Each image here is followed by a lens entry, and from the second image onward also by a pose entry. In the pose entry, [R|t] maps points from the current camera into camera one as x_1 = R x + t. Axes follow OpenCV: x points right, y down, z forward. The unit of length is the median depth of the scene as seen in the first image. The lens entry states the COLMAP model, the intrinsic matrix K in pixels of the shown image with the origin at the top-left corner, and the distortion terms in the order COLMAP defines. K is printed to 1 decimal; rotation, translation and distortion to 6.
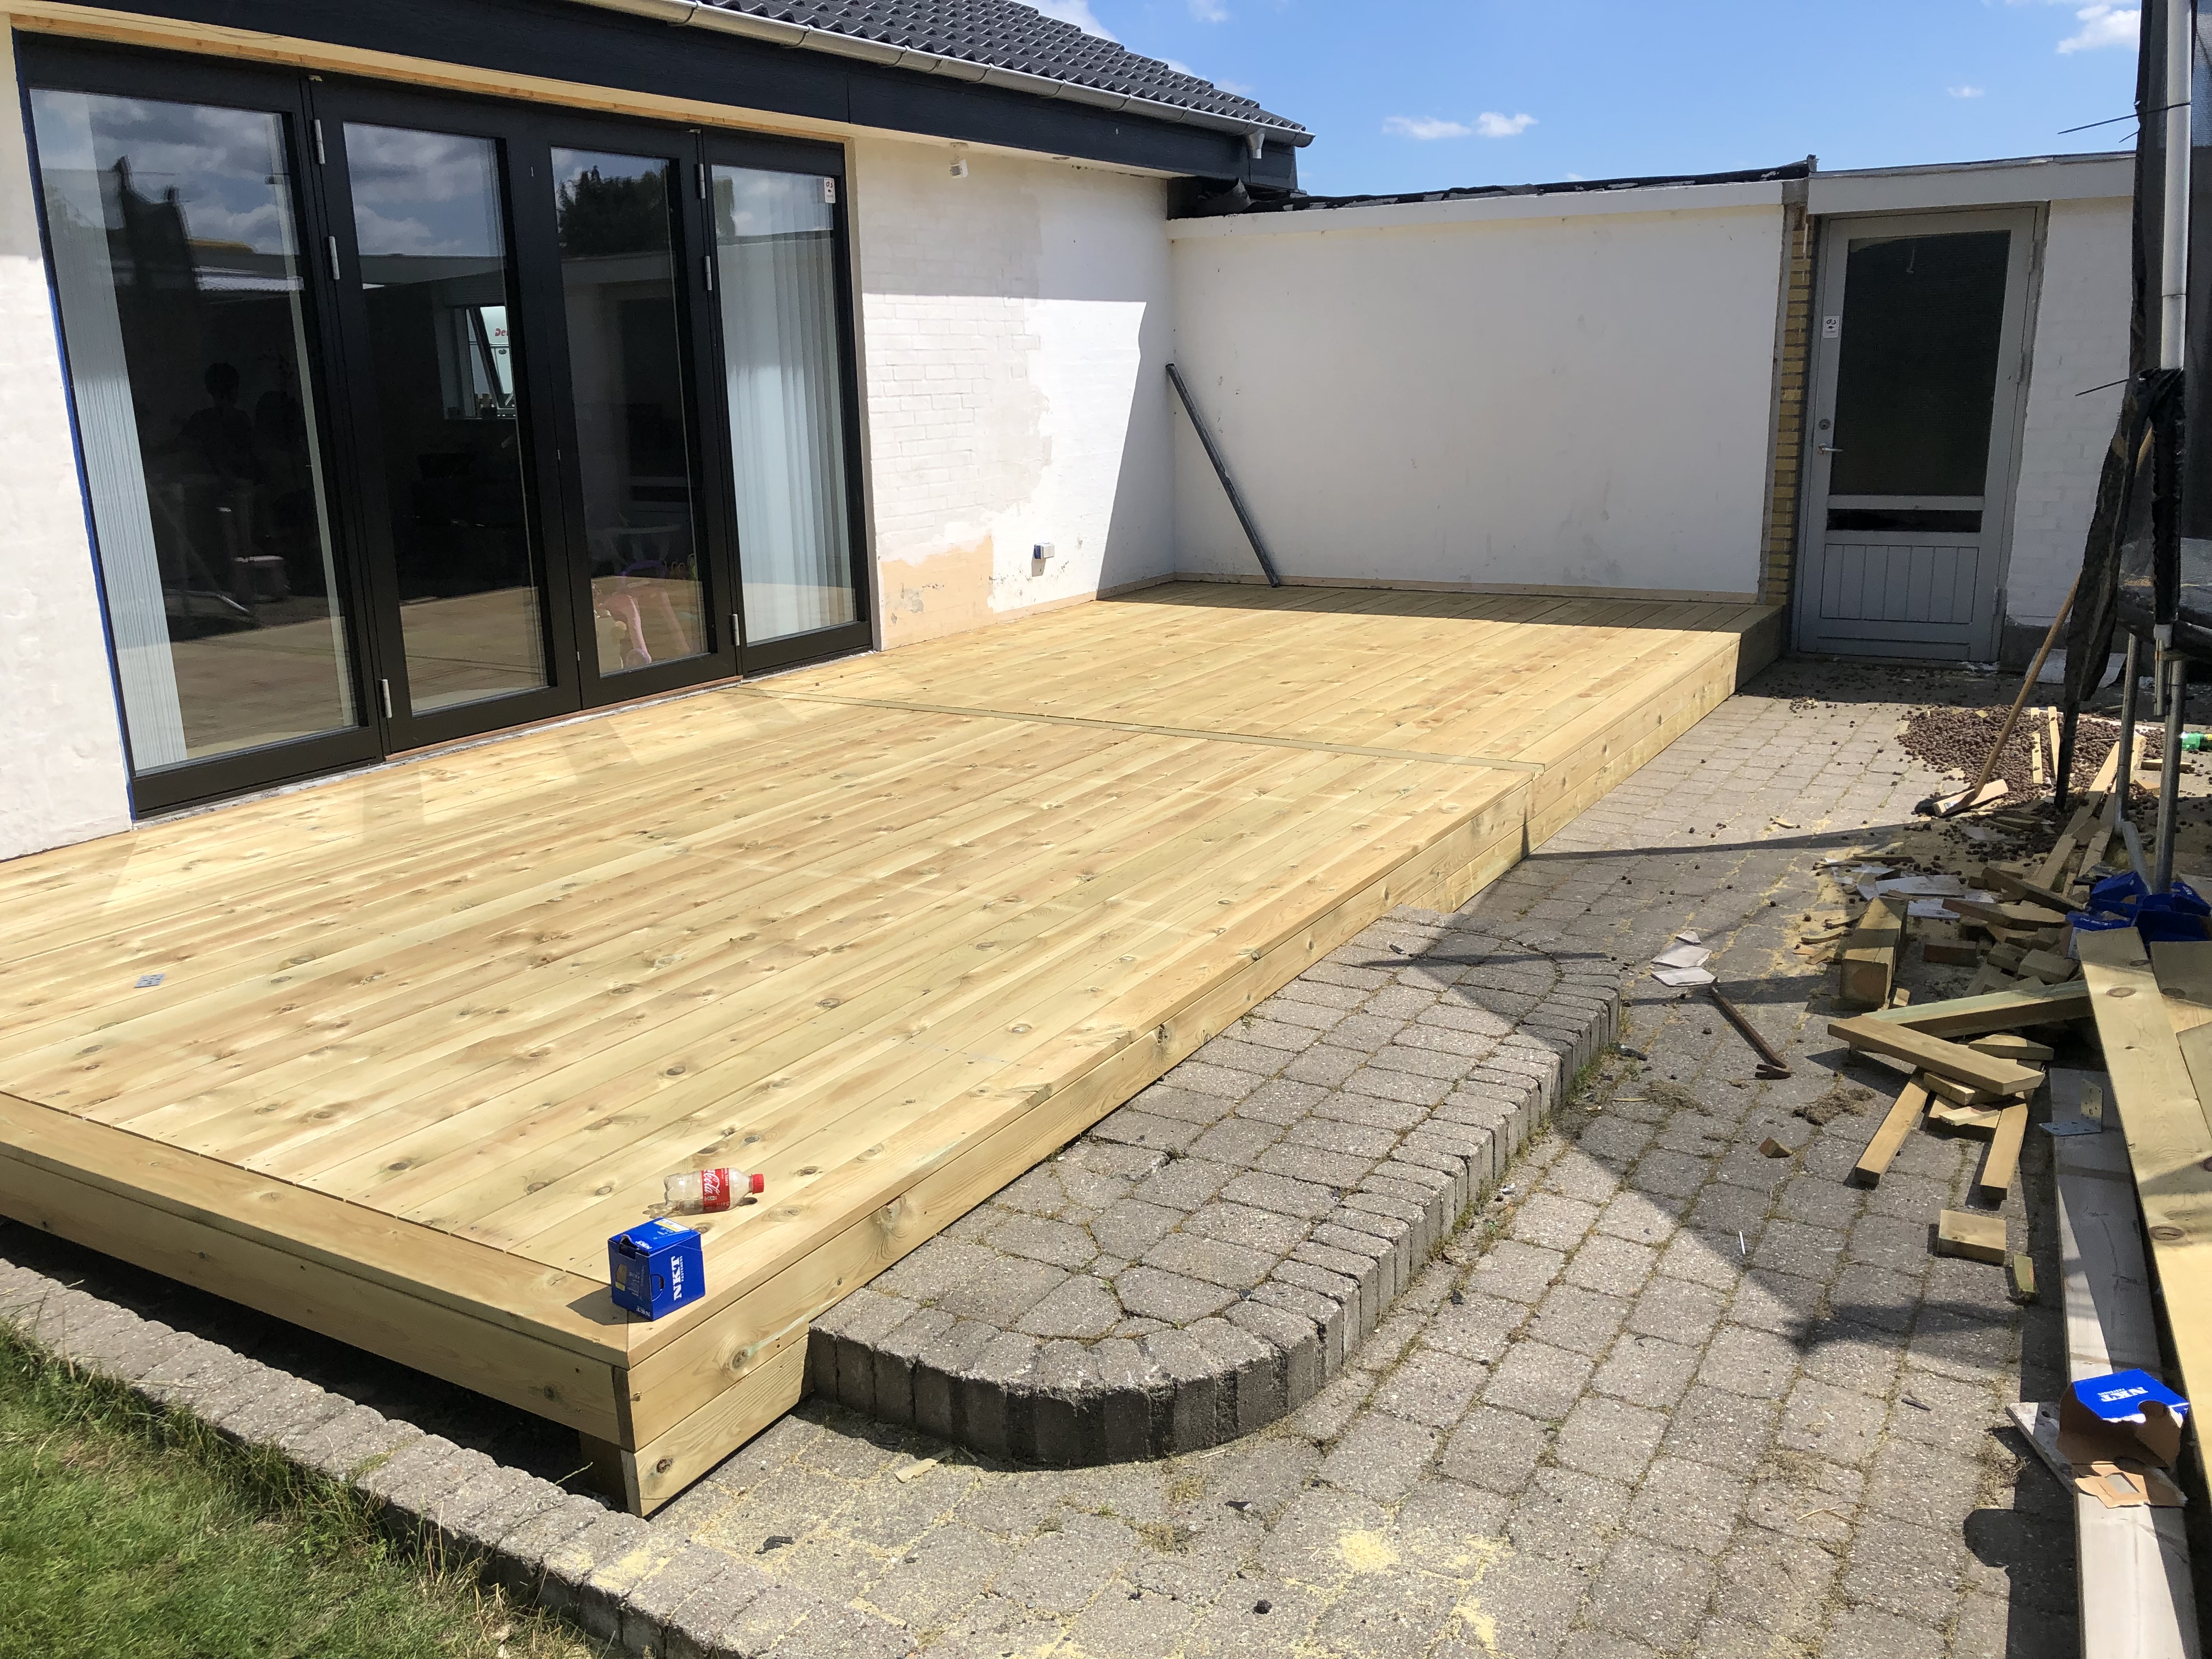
lens RADIAL K [[1820.4, 0, 1106.0], [0, 1820.4, 829.5], [0, 0, 1]] dist [0.008827, -0.007865]
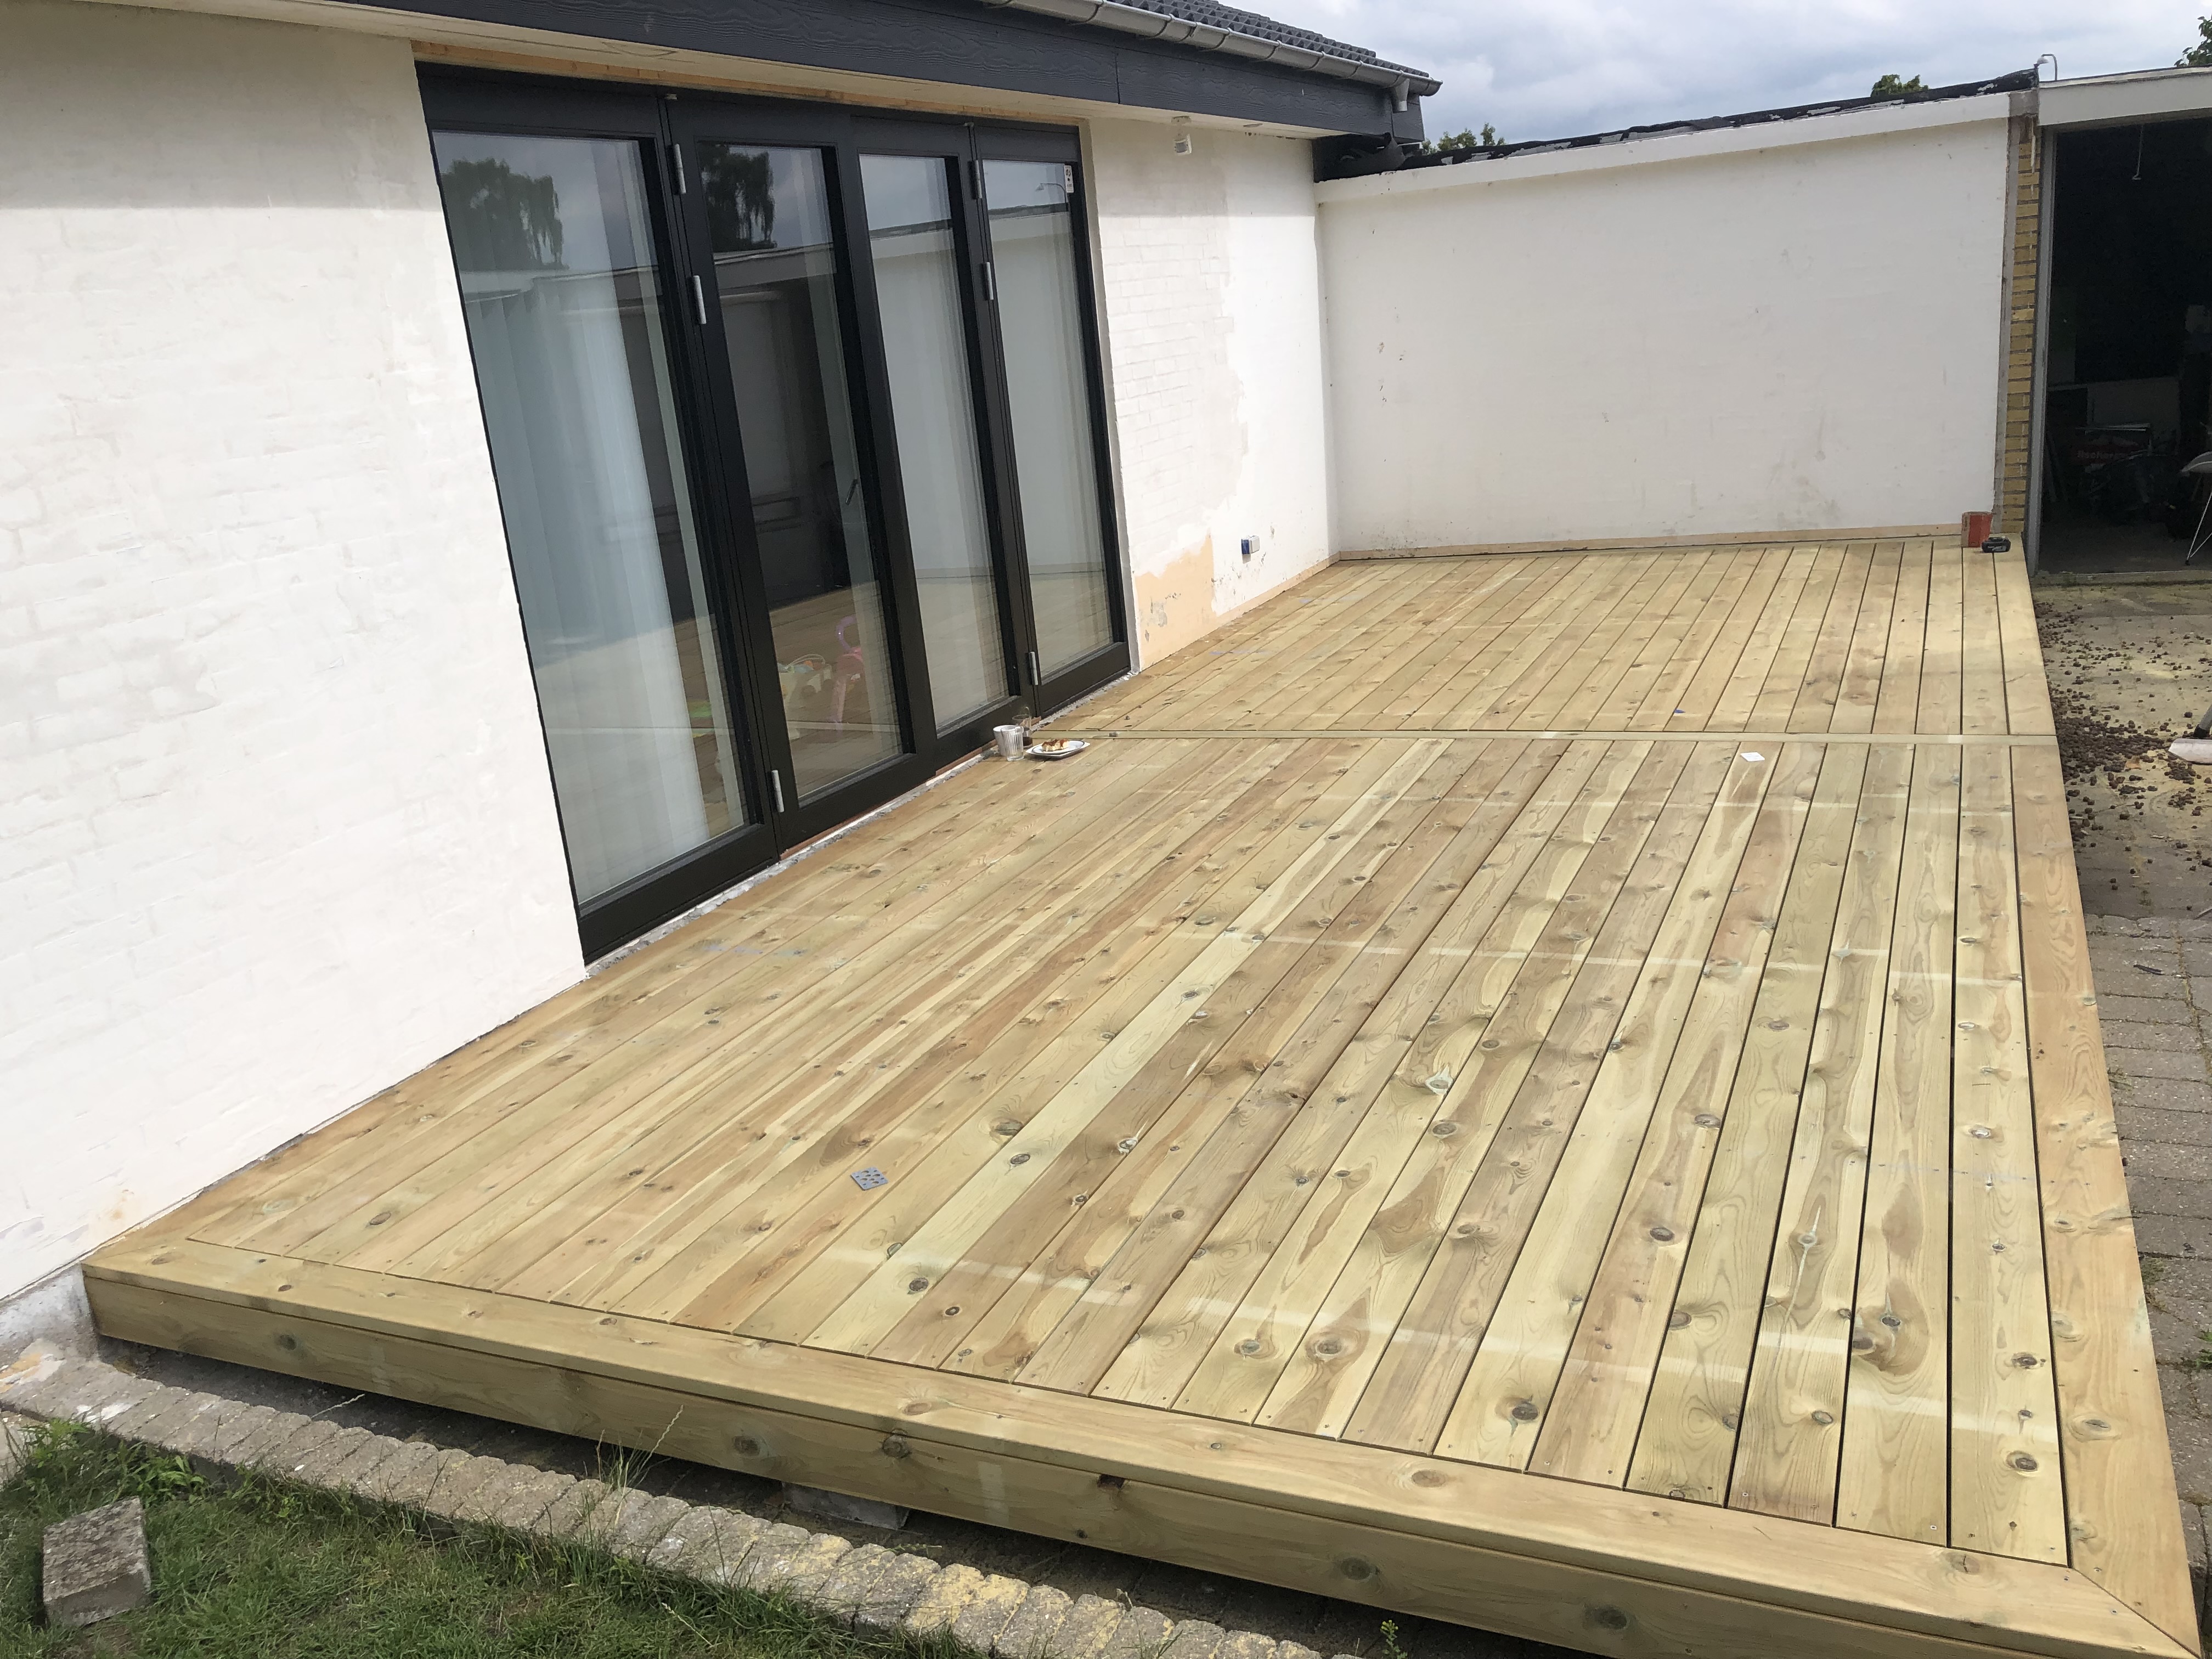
lens RADIAL K [[1820.4, 0, 1106.0], [0, 1820.4, 829.5], [0, 0, 1]] dist [0.008827, -0.007865]
pose [[0.992069, -0.102497, 0.072763, -0.348126], [0.100967, 0.994590, 0.024402, -0.066748], [-0.074870, -0.016862, 0.997051, 0.113105]]
